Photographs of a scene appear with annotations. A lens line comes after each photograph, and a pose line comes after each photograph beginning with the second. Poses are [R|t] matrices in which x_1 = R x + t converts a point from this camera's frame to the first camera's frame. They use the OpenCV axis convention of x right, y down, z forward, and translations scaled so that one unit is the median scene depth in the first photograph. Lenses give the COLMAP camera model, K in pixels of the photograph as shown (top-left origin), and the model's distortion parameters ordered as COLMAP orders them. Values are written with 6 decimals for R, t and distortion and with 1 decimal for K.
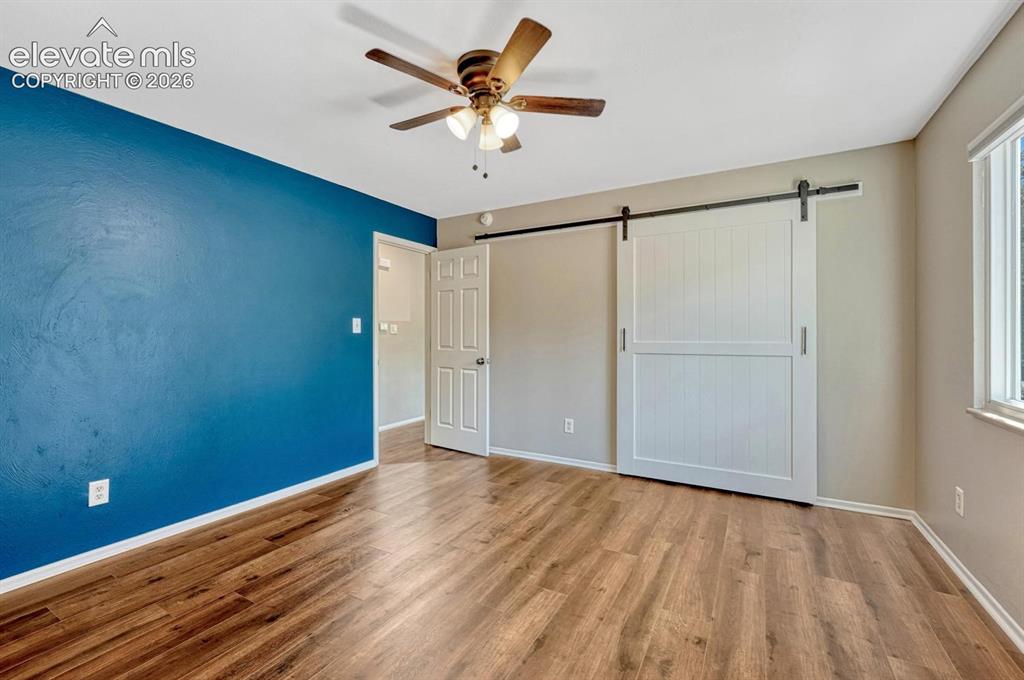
lens RADIAL K [[435.7, 0, 508.0], [0, 435.7, 335.1], [0, 0, 1]] dist [0.000346, 0.000512]
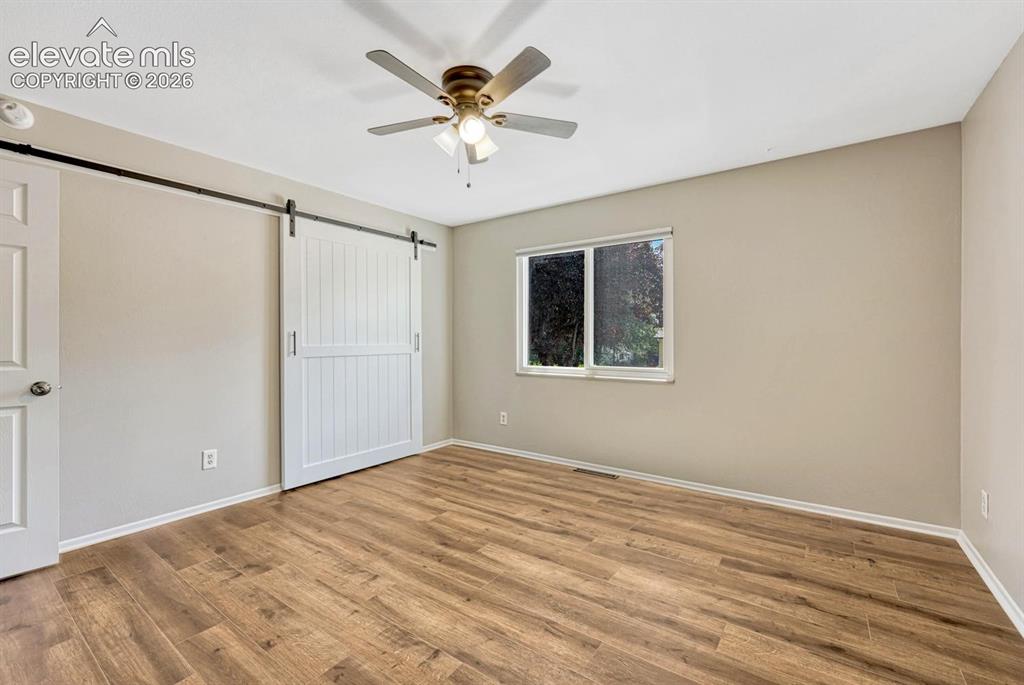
lens RADIAL K [[429.1, 0, 512.0], [0, 429.1, 342.5], [0, 0, 1]] dist [-0.001157, -0.000192]
pose [[0.101654, -0.011944, 0.994748, -0.851081], [0.005322, 0.999920, 0.011463, 0.001265], [-0.994806, 0.004129, 0.101709, 0.629858]]
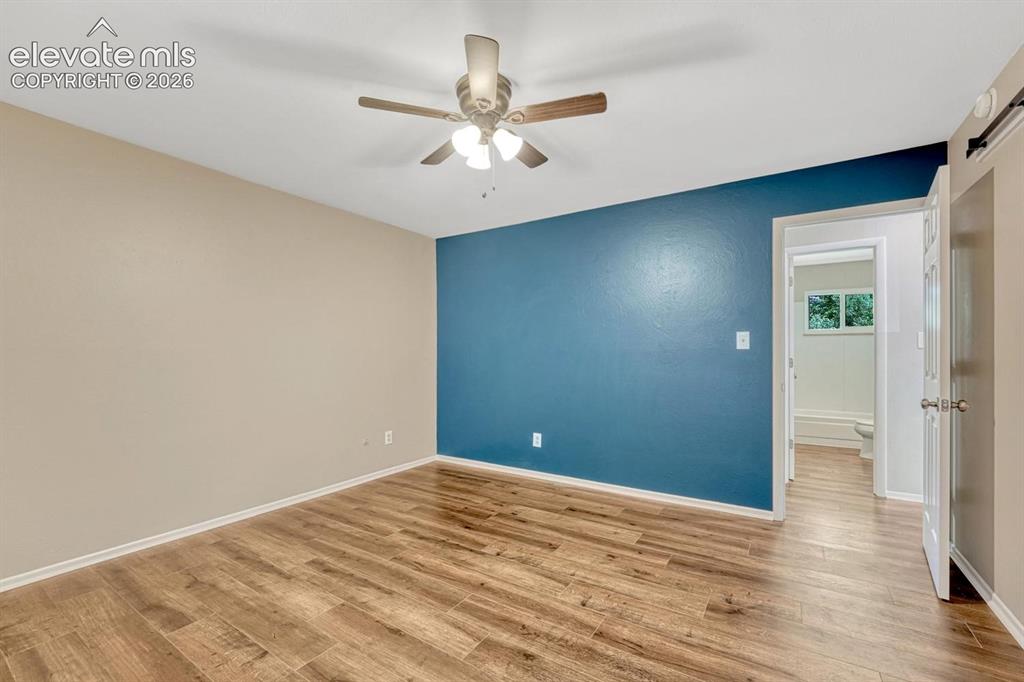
lens RADIAL K [[434.9, 0, 512.0], [0, 434.9, 341.0], [0, 0, 1]] dist [0.000442, 0.000105]
pose [[-0.052864, -0.023268, -0.998331, 0.779472], [0.006403, 0.999700, -0.023639, -0.005637], [0.998581, -0.007642, -0.052699, 0.896215]]
